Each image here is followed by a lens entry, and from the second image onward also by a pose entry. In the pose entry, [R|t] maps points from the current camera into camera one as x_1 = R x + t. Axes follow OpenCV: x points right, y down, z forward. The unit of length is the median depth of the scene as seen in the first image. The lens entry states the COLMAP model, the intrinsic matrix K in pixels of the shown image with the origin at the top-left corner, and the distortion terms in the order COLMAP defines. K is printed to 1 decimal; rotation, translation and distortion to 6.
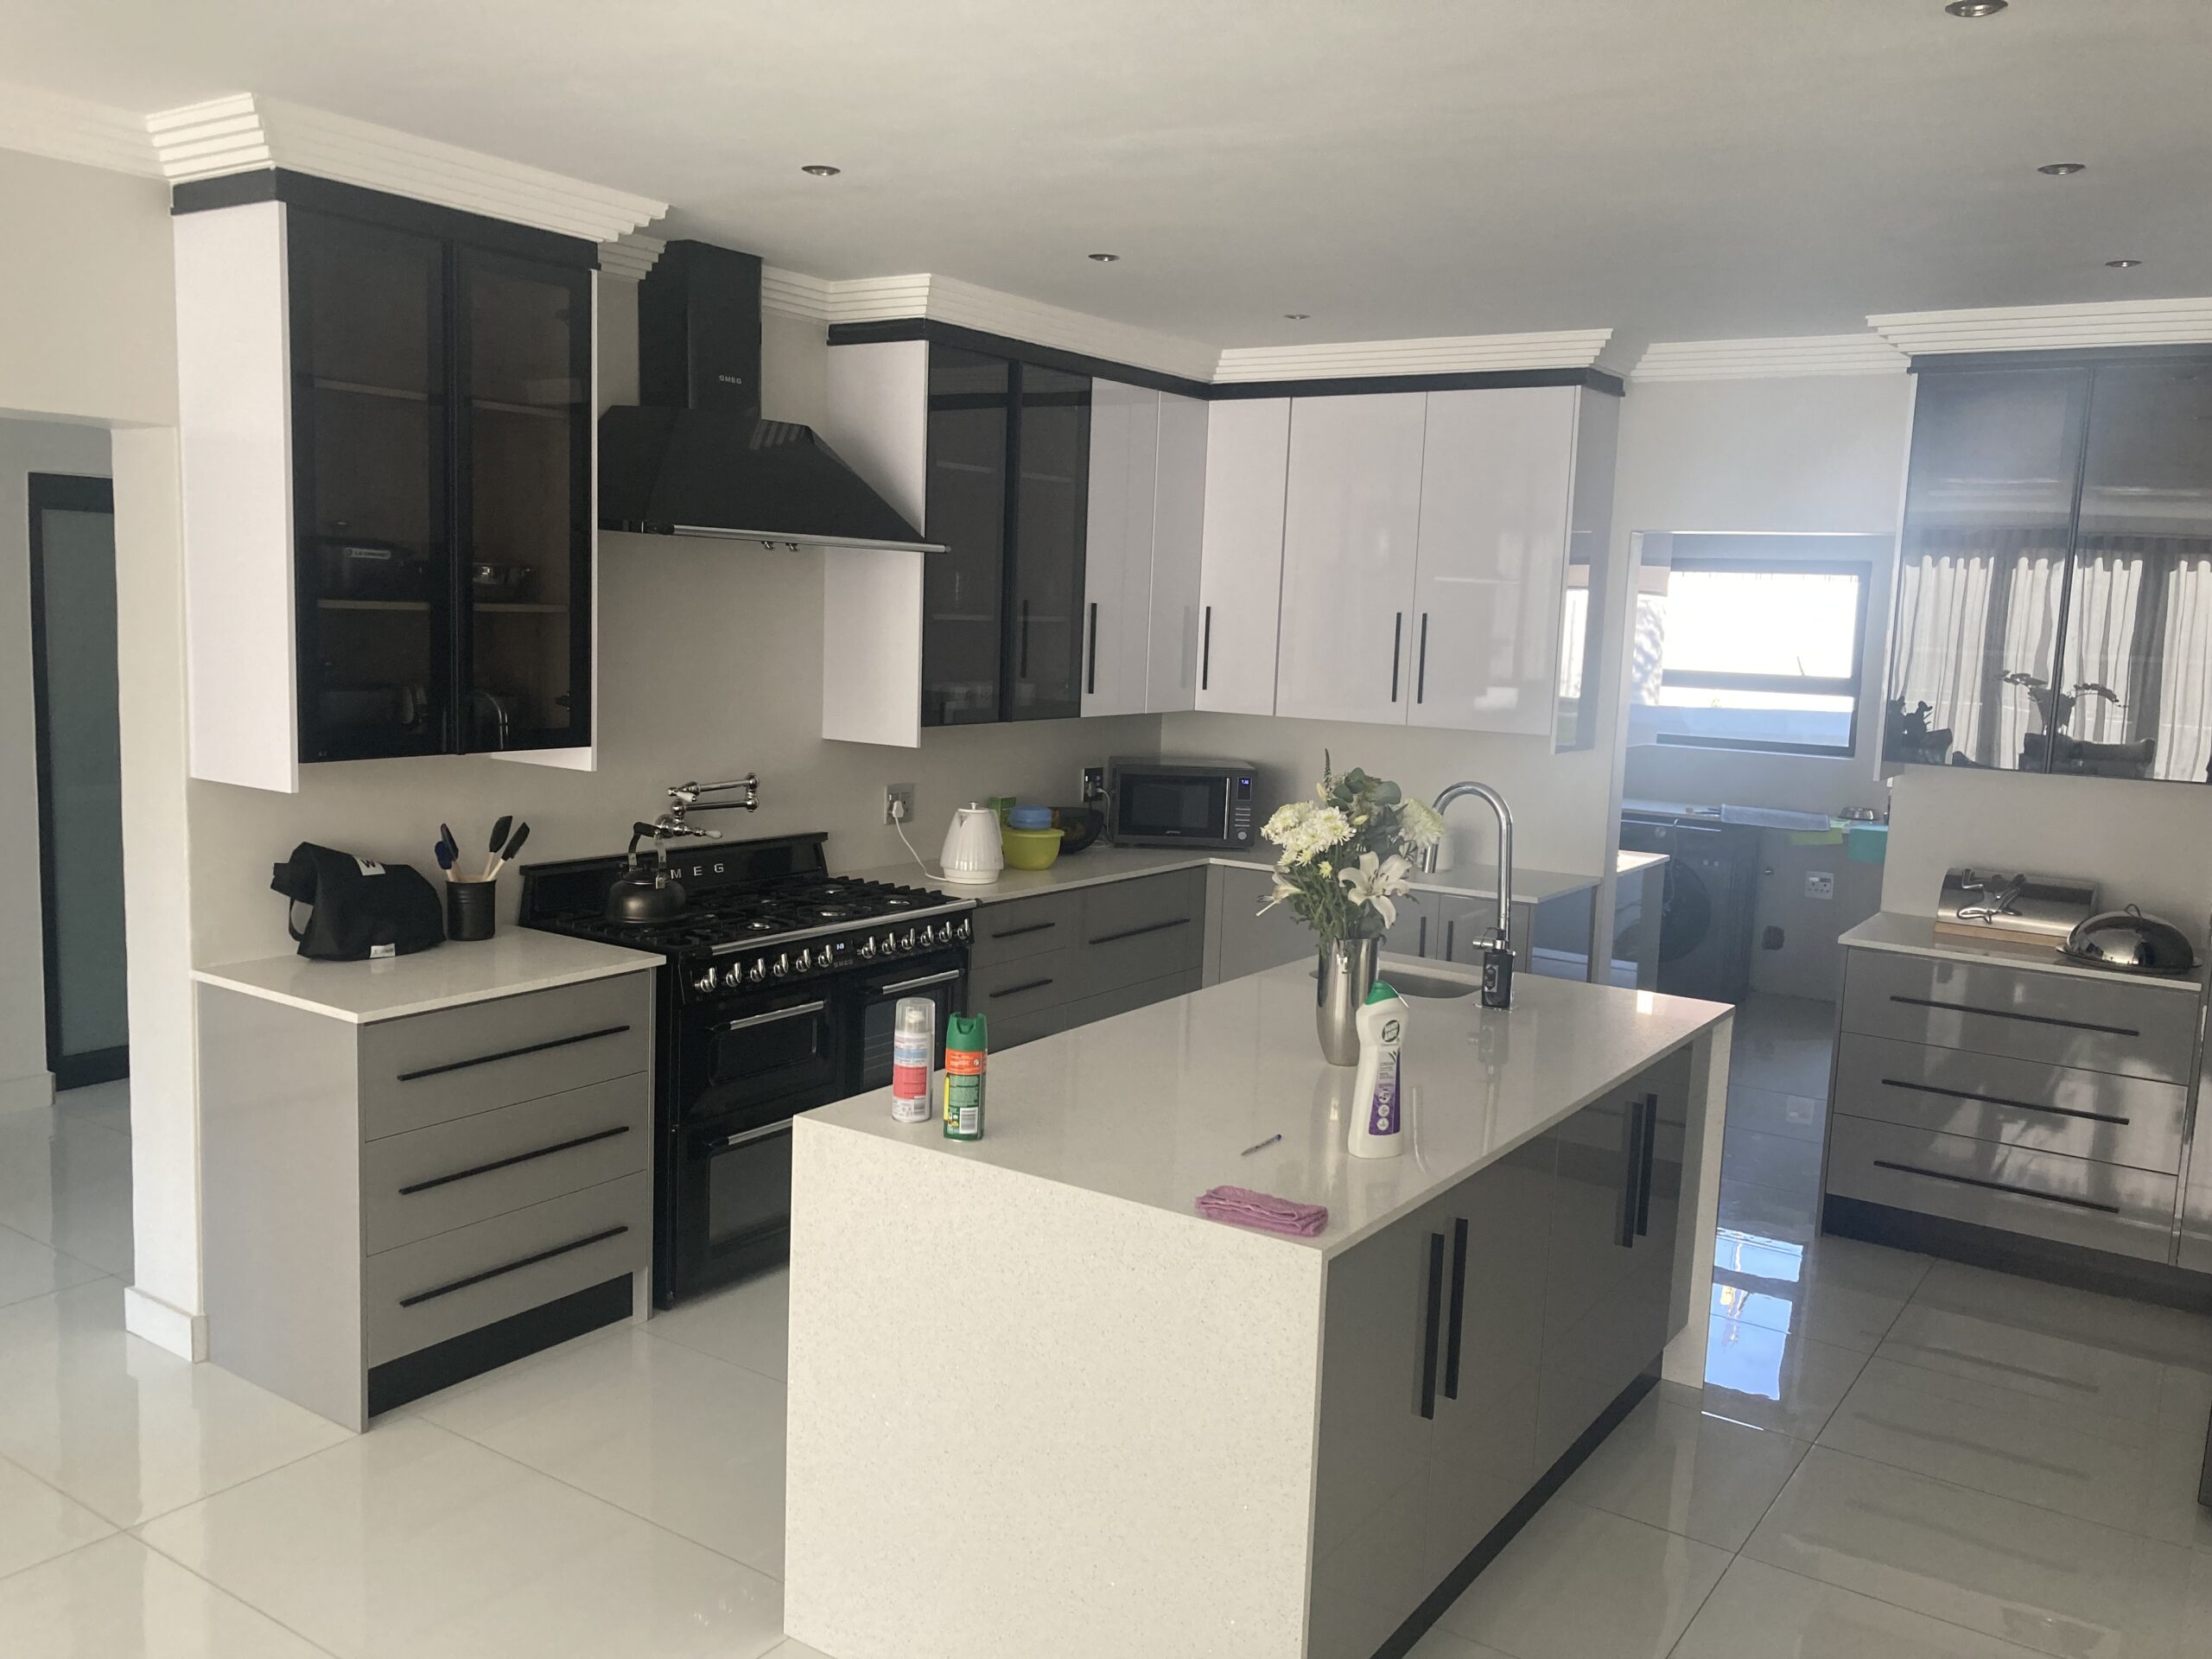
lens RADIAL K [[1779.6, 0, 1106.0], [0, 1779.6, 829.5], [0, 0, 1]] dist [0.038417, -0.066973]
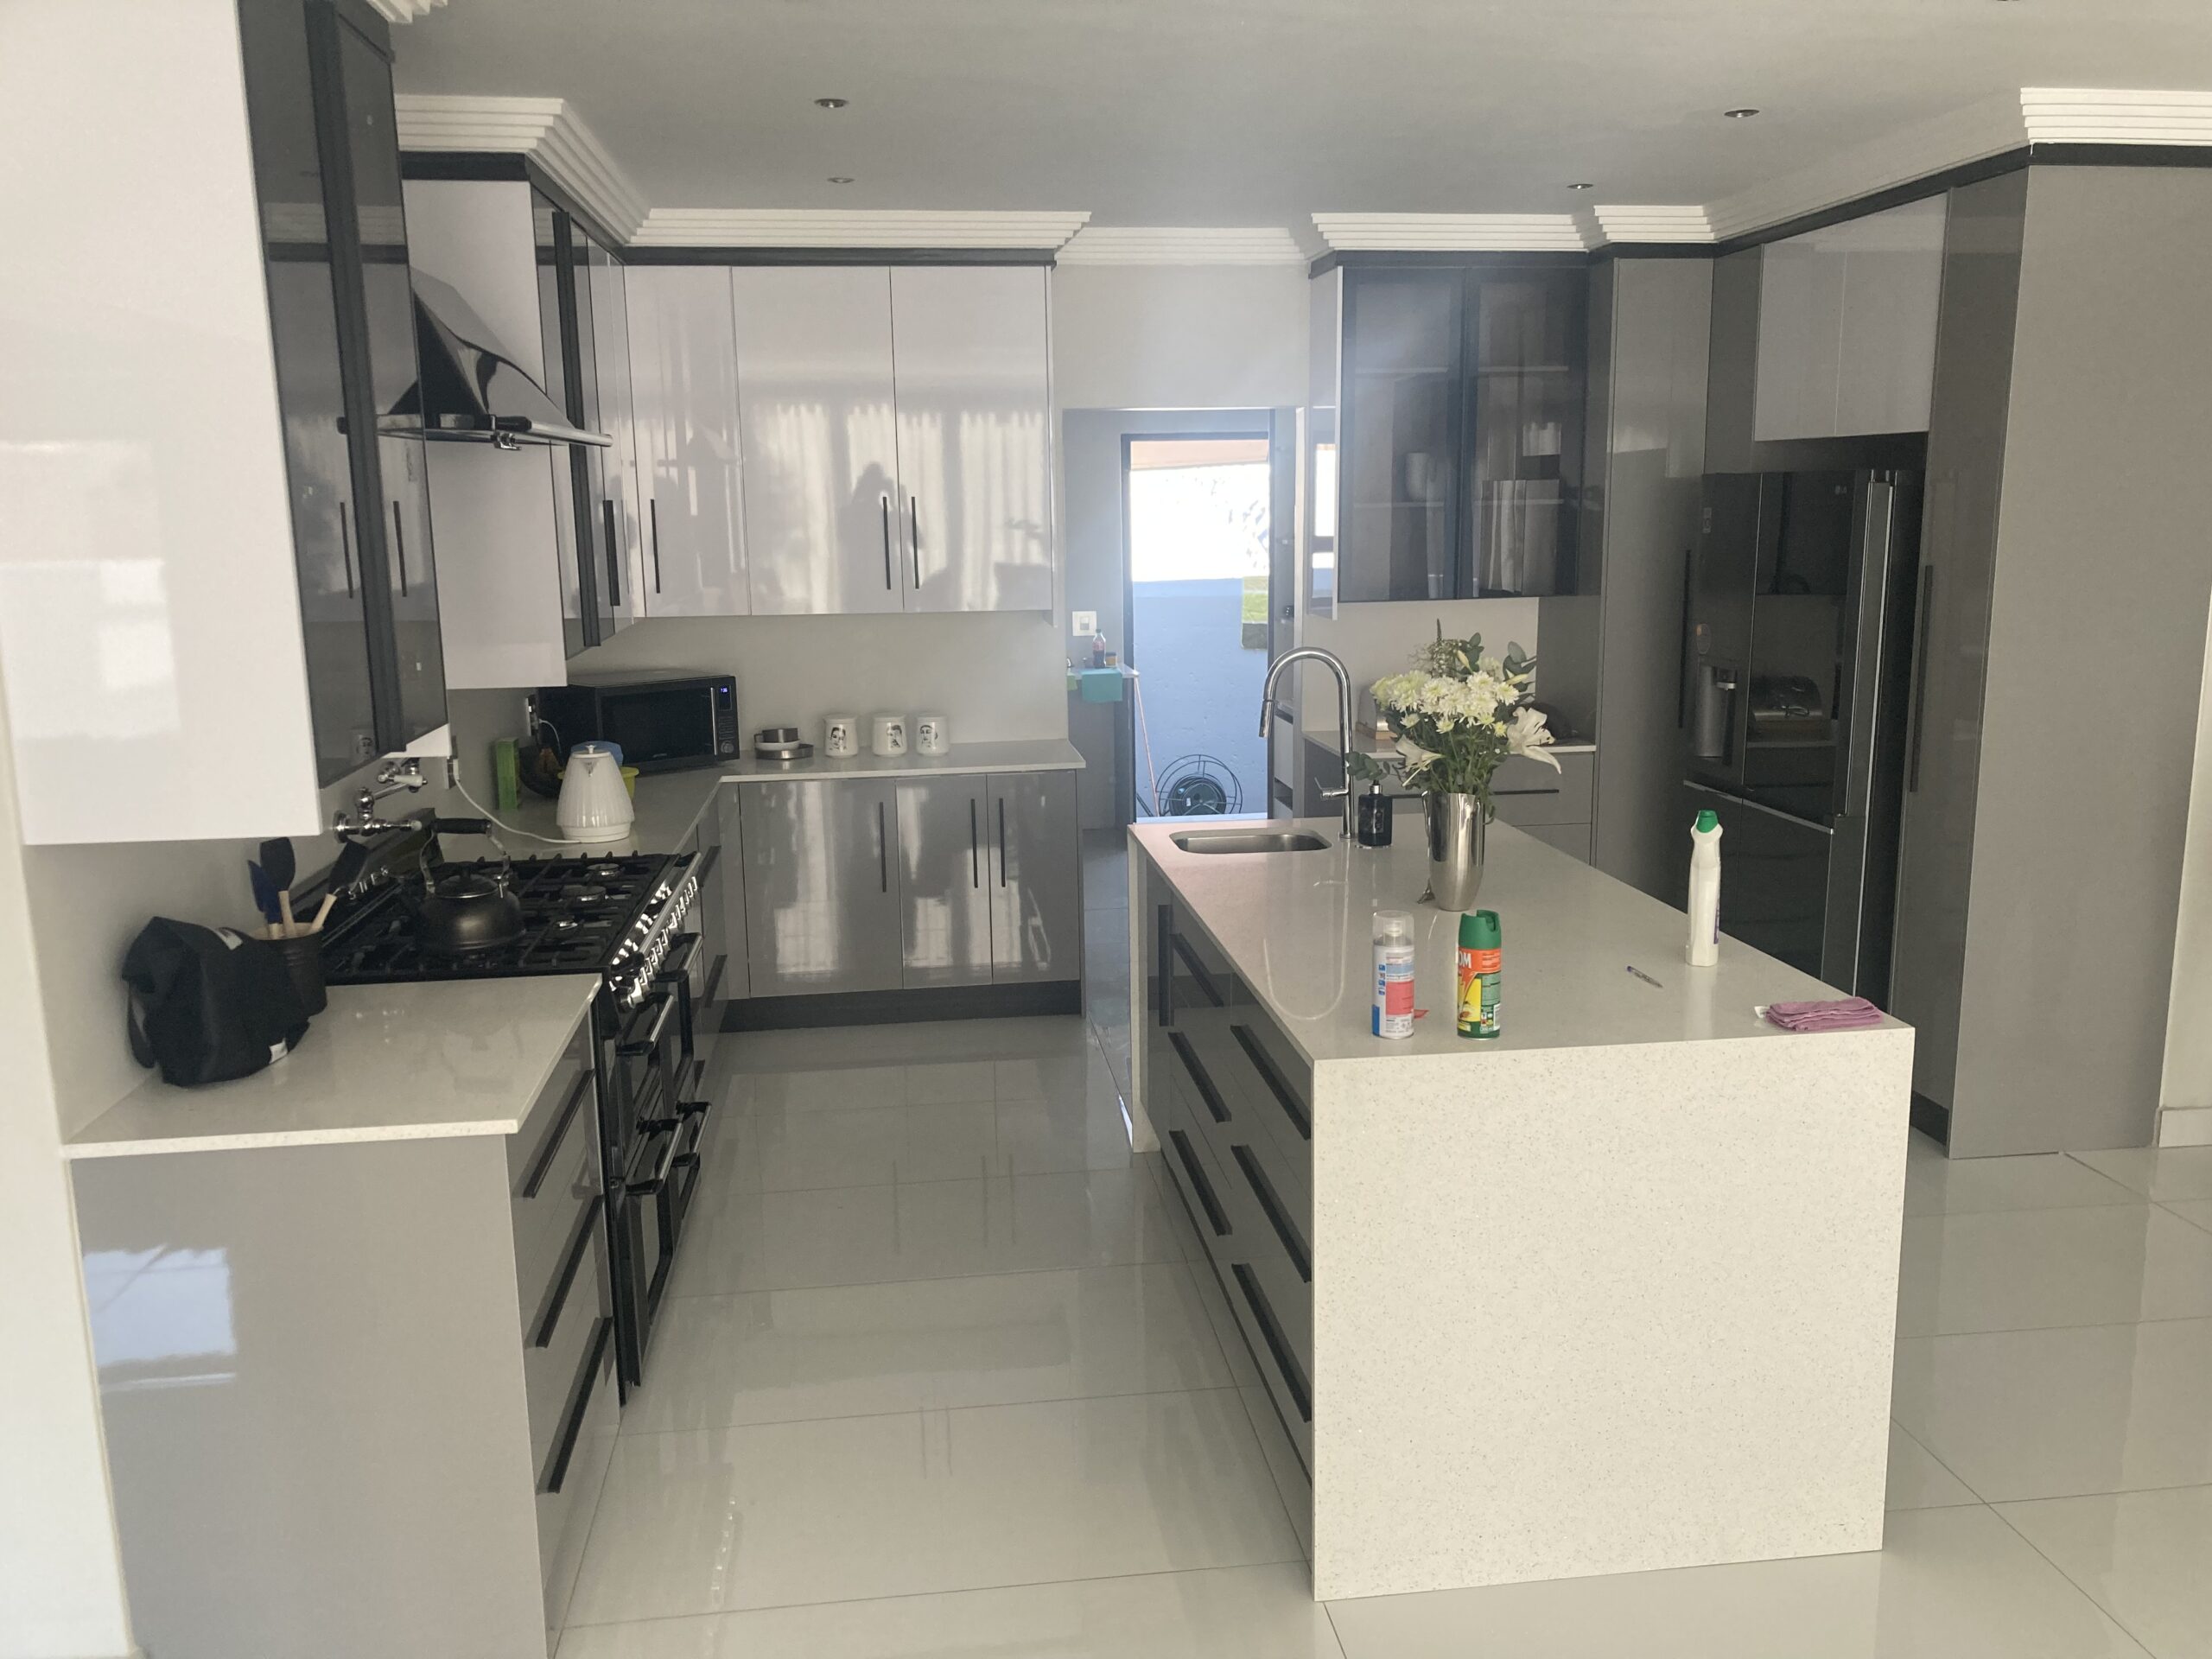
lens RADIAL K [[1779.6, 0, 1106.0], [0, 1779.6, 829.5], [0, 0, 1]] dist [0.038417, -0.066973]
pose [[0.749348, -0.168890, 0.640276, -0.561195], [0.126135, 0.985629, 0.112365, -0.050847], [-0.650051, -0.003440, 0.759882, 0.251401]]
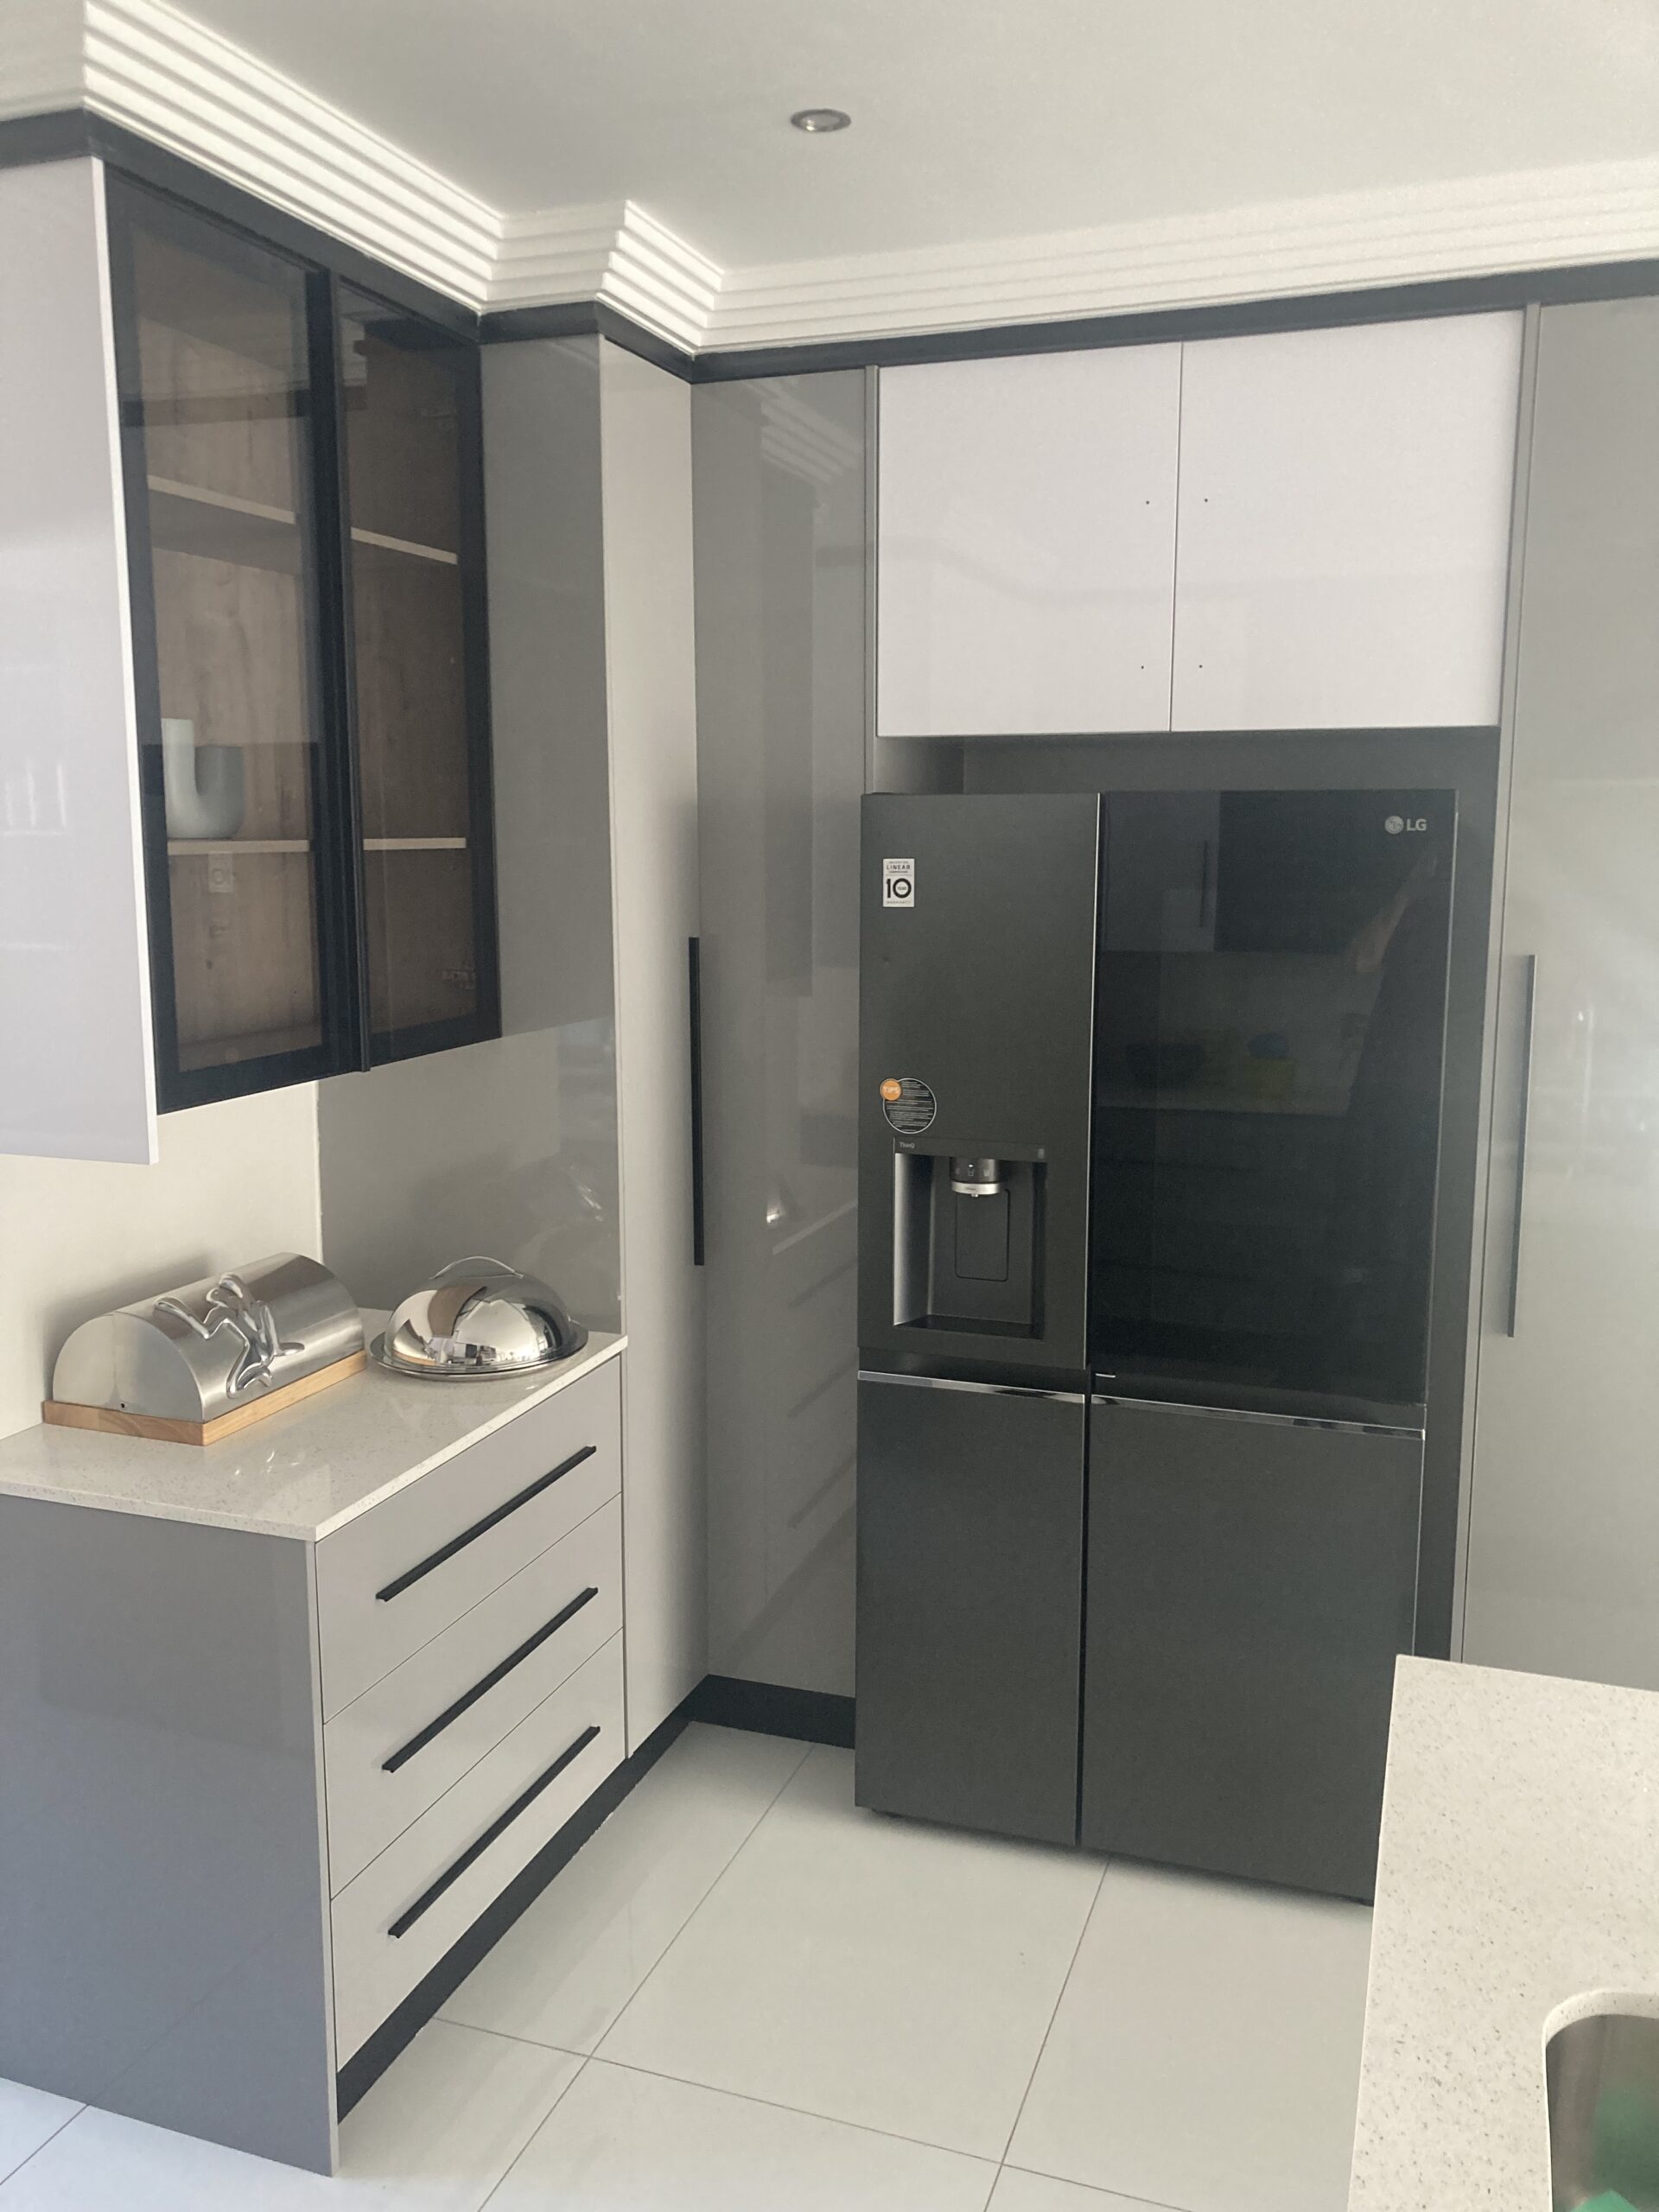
lens RADIAL K [[1779.6, 0, 835.2], [0, 1779.6, 1098.4], [0, 0, 1]] dist [0.038417, -0.066973]
pose [[-0.250747, -0.191996, 0.948822, -0.005132], [0.112325, 0.967744, 0.225509, -0.147098], [-0.961514, 0.163122, -0.221093, 1.156056]]
